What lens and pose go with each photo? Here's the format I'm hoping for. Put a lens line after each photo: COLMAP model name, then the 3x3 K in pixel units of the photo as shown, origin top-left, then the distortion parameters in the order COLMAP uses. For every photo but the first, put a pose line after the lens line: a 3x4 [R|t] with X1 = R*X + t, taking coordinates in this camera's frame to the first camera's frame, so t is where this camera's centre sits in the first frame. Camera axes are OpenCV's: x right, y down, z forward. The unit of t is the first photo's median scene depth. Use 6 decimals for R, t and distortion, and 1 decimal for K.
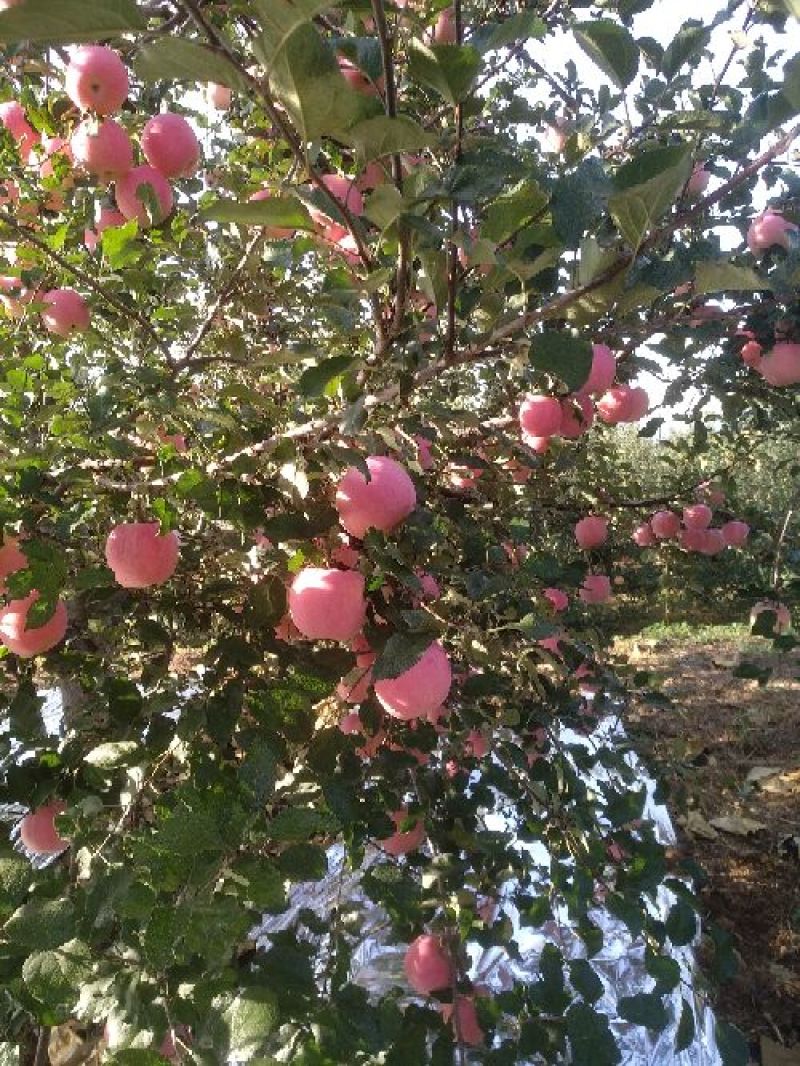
lens RADIAL K [[821.6, 0, 400.0], [0, 821.6, 533.0], [0, 0, 1]] dist [0.003208, -0.000343]
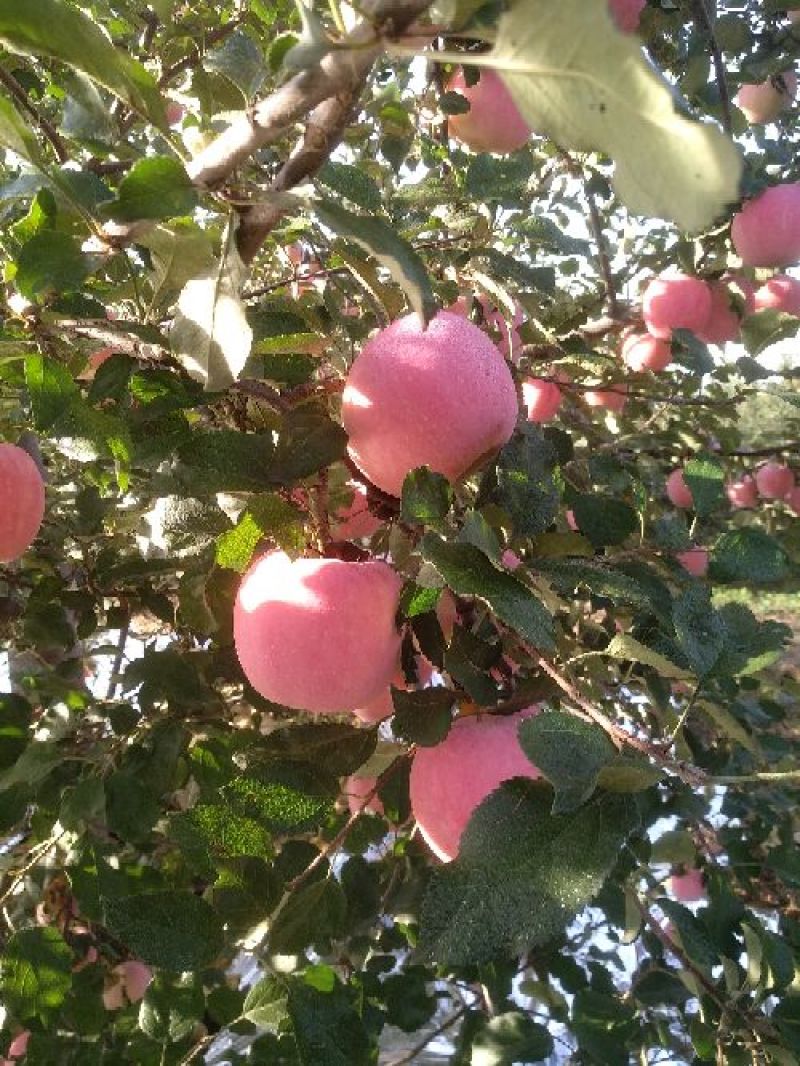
lens RADIAL K [[821.6, 0, 400.0], [0, 821.6, 533.0], [0, 0, 1]] dist [0.003208, -0.000343]
pose [[0.998466, 0.043712, -0.033999, -0.028545], [-0.041249, 0.996690, 0.070047, -0.003281], [0.036948, -0.068537, 0.996964, 0.549213]]
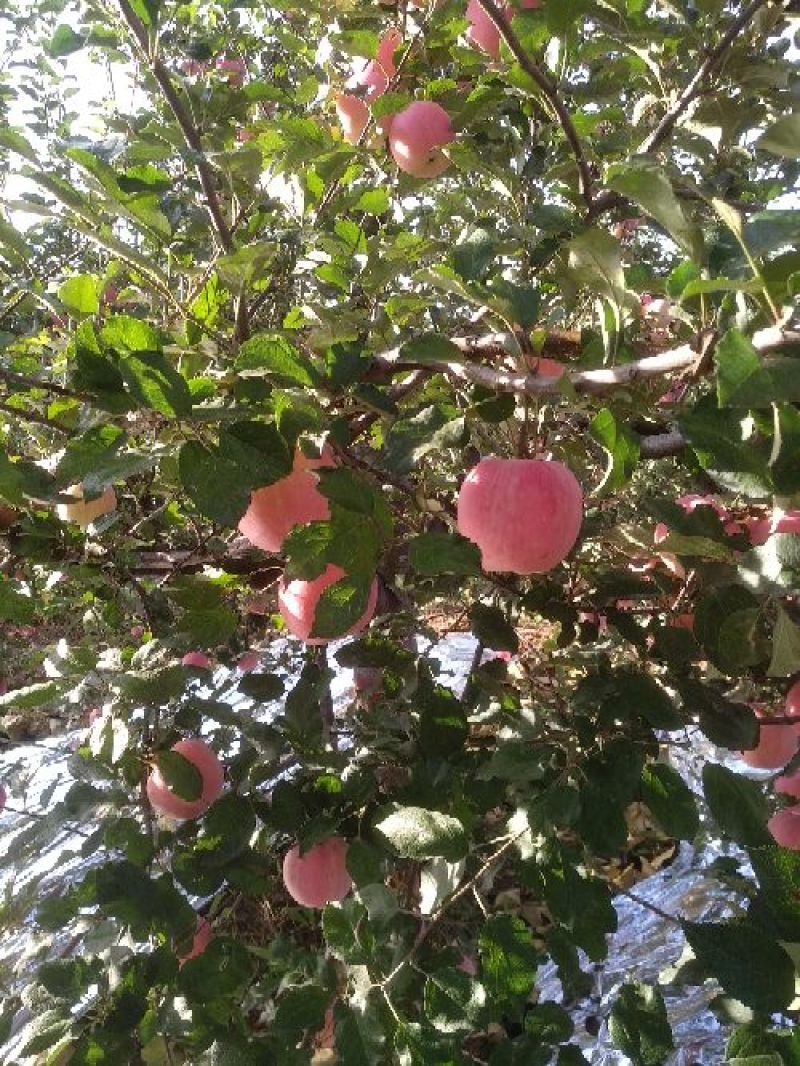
lens RADIAL K [[821.6, 0, 400.0], [0, 821.6, 533.0], [0, 0, 1]] dist [0.003208, -0.000343]
pose [[0.932868, 0.138351, -0.332589, -0.219629], [-0.116256, 0.989529, 0.085543, -0.000436], [0.340941, -0.041135, 0.939184, 0.490286]]
